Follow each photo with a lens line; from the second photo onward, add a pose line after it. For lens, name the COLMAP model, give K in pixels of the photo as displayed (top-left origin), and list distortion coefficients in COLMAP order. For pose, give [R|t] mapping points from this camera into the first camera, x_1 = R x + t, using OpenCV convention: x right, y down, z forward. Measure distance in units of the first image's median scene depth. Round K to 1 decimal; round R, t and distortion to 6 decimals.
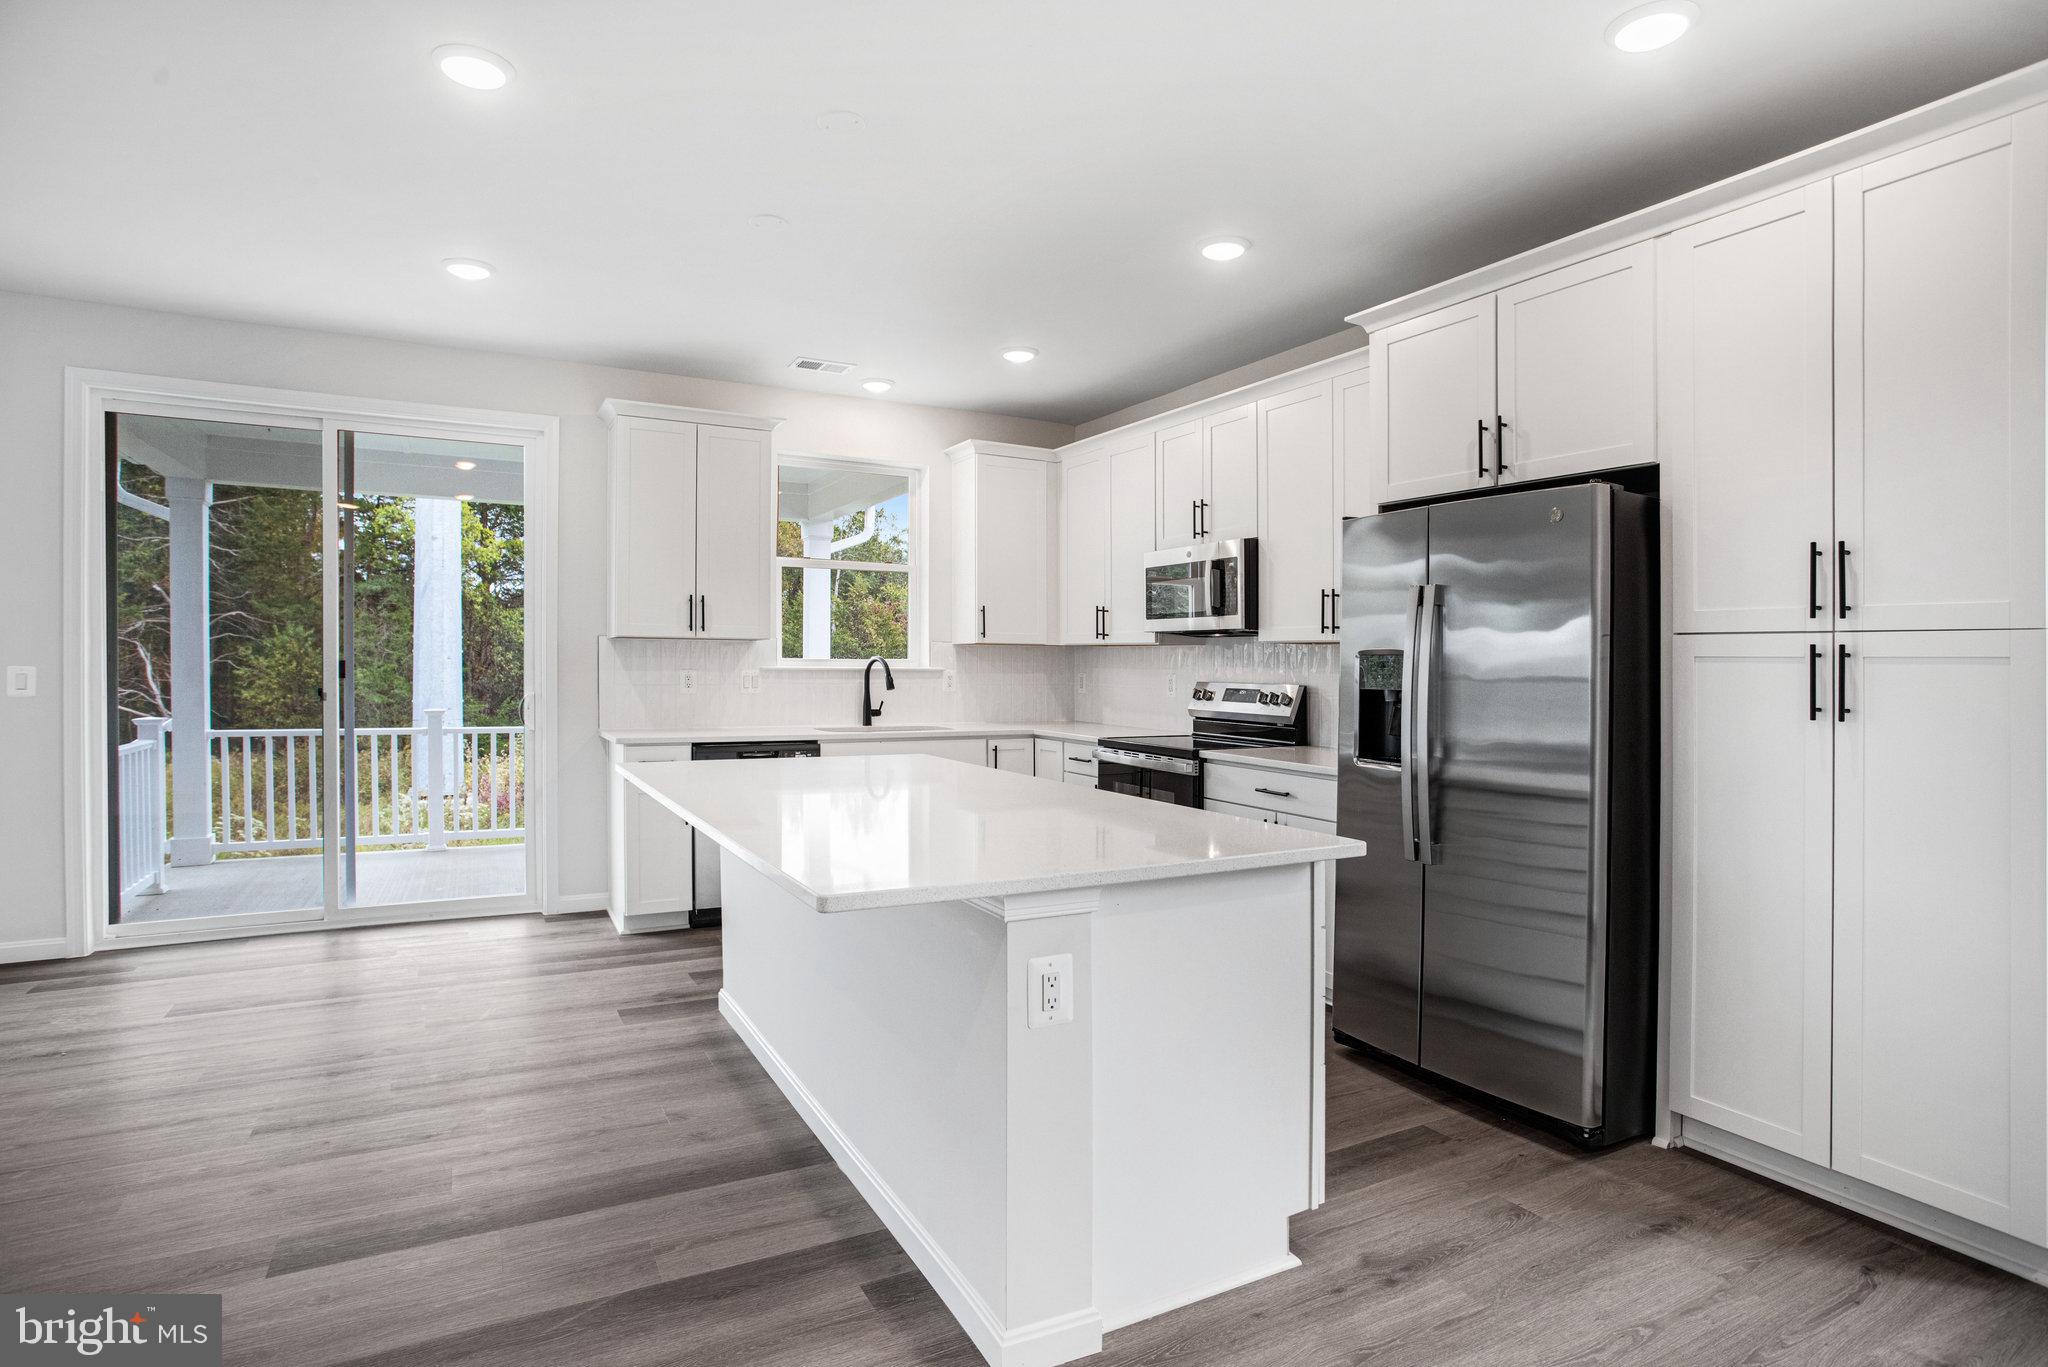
lens RADIAL K [[1043.3, 0, 1016.4], [0, 1043.3, 678.4], [0, 0, 1]] dist [-0.070517, 0.035500]
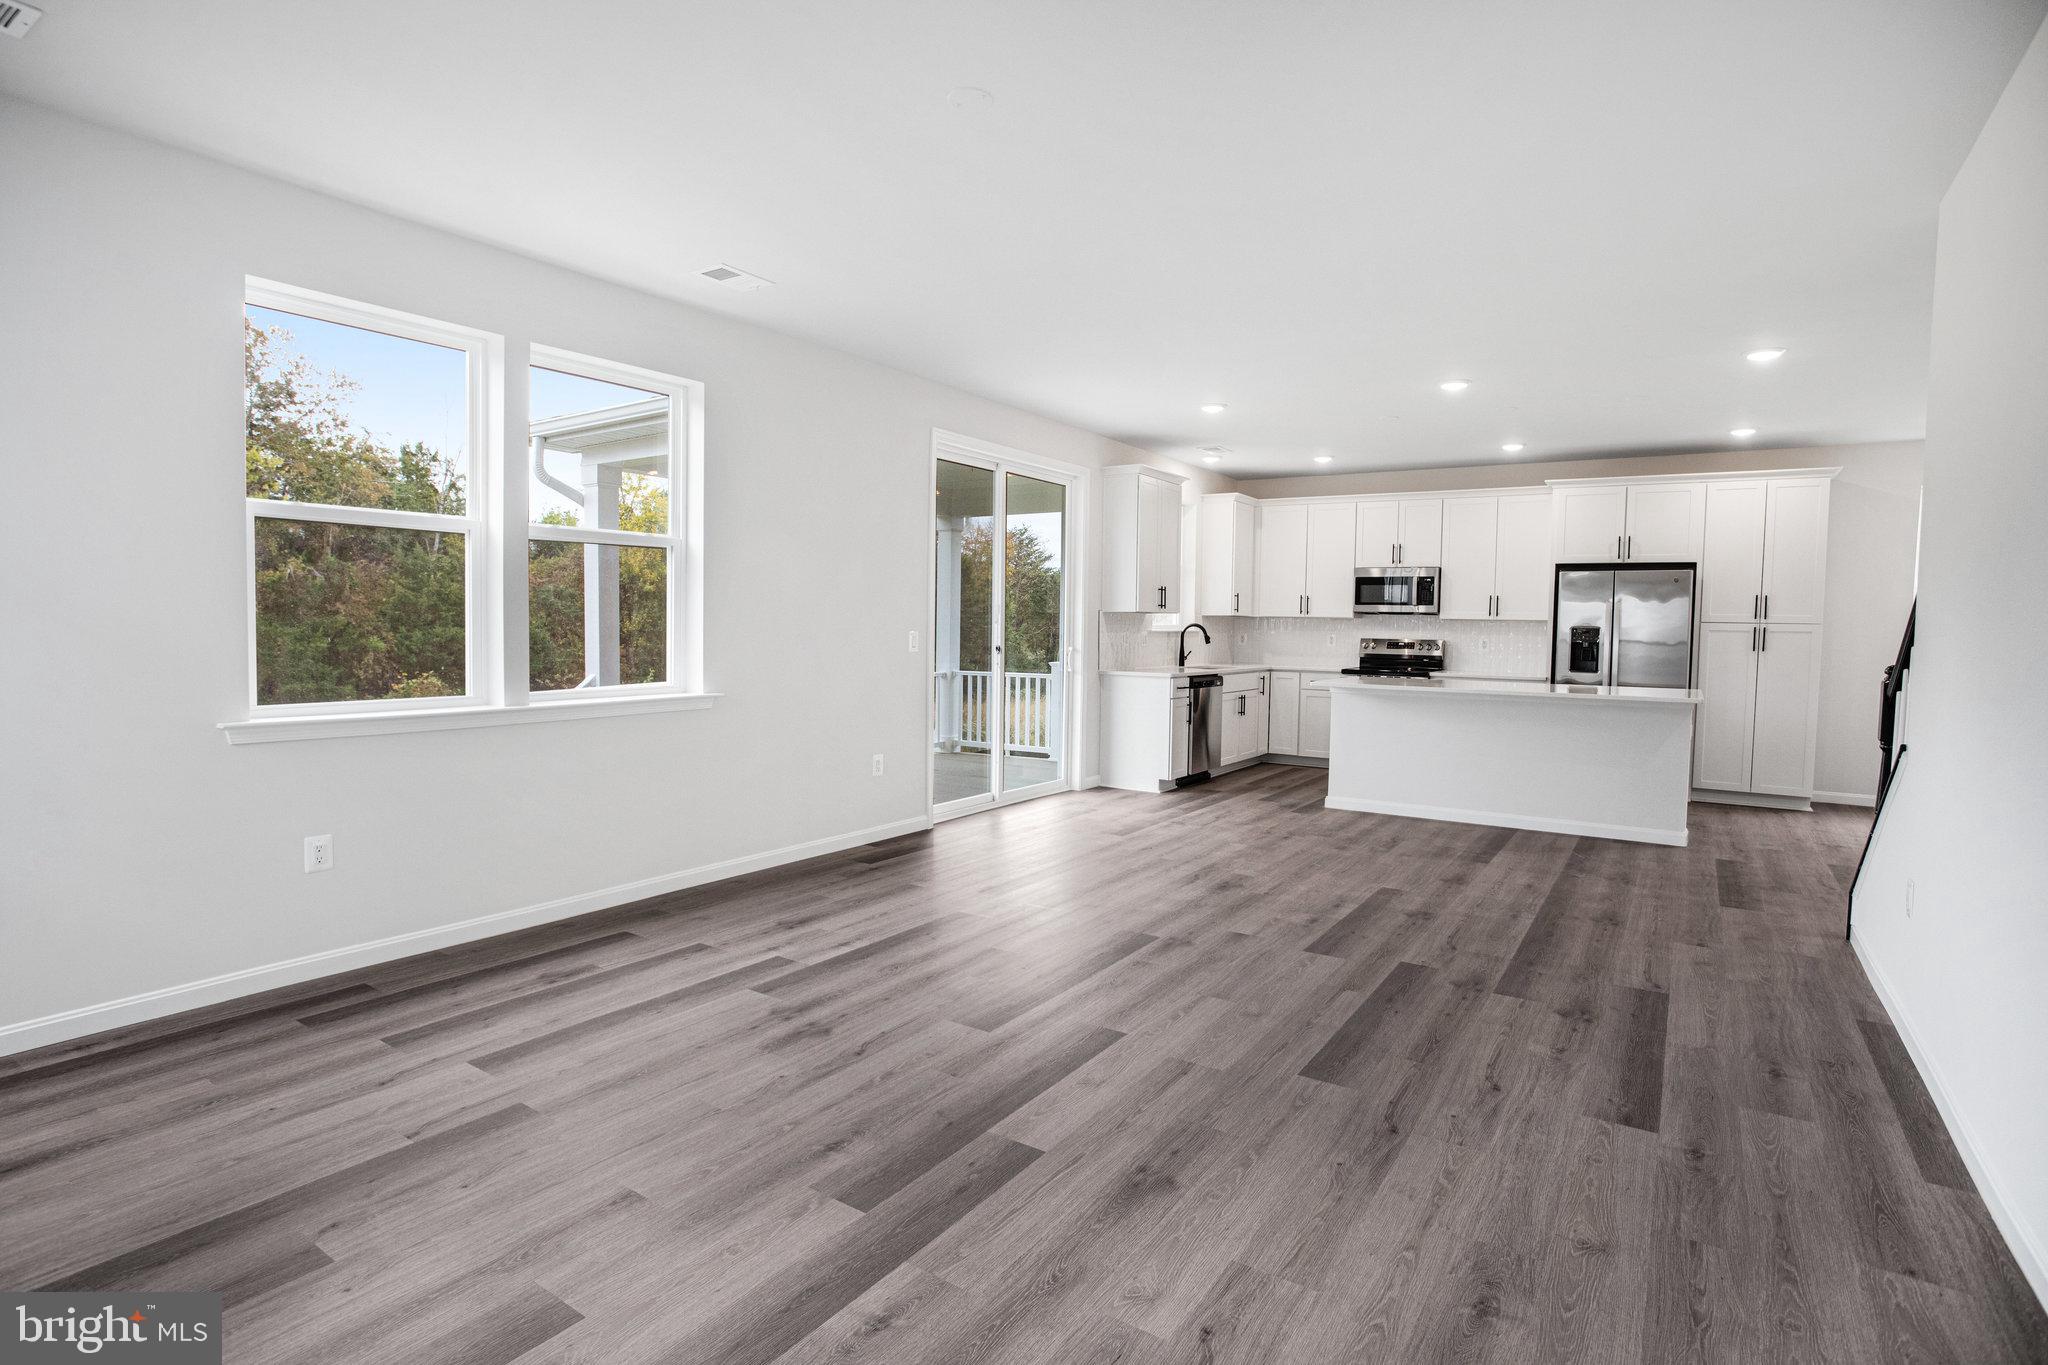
lens RADIAL K [[1043.3, 0, 1016.4], [0, 1043.3, 677.4], [0, 0, 1]] dist [-0.070517, 0.035500]
pose [[0.875835, -0.025878, 0.481916, -1.290669], [0.004504, 0.998956, 0.045457, -0.014591], [-0.482589, -0.037642, 0.875038, -0.313342]]
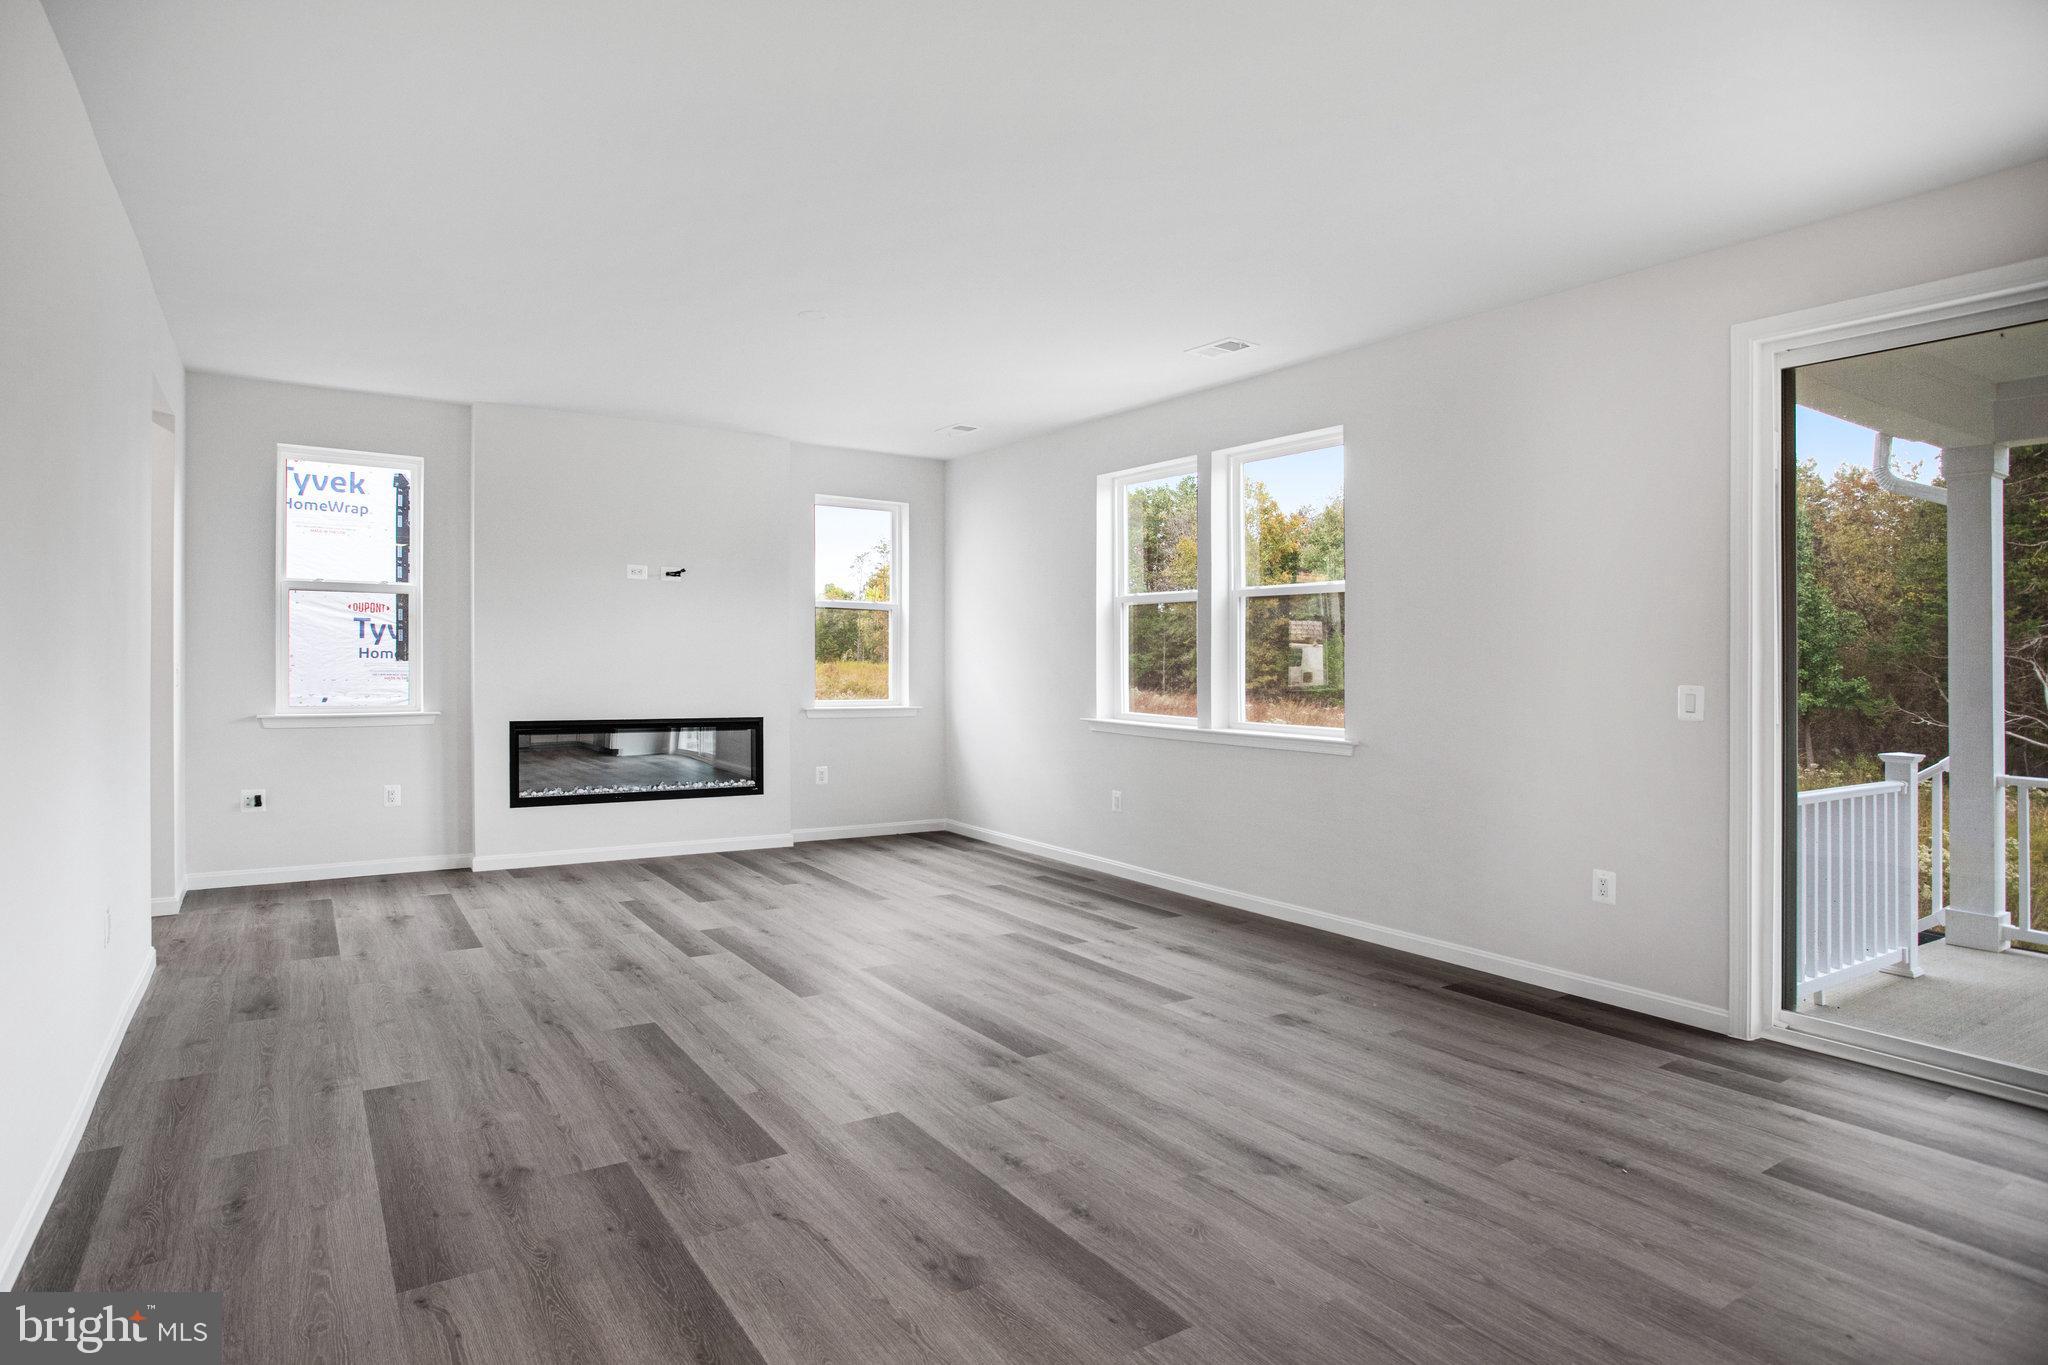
lens RADIAL K [[1112.5, 0, 999.2], [0, 1112.5, 673.1], [0, 0, 1]] dist [-0.055902, 0.044656]
pose [[0.095846, 0.000288, -0.995396, -0.089152], [-0.025936, 0.999661, -0.002208, -0.004727], [0.995058, 0.026029, 0.095821, 0.274957]]
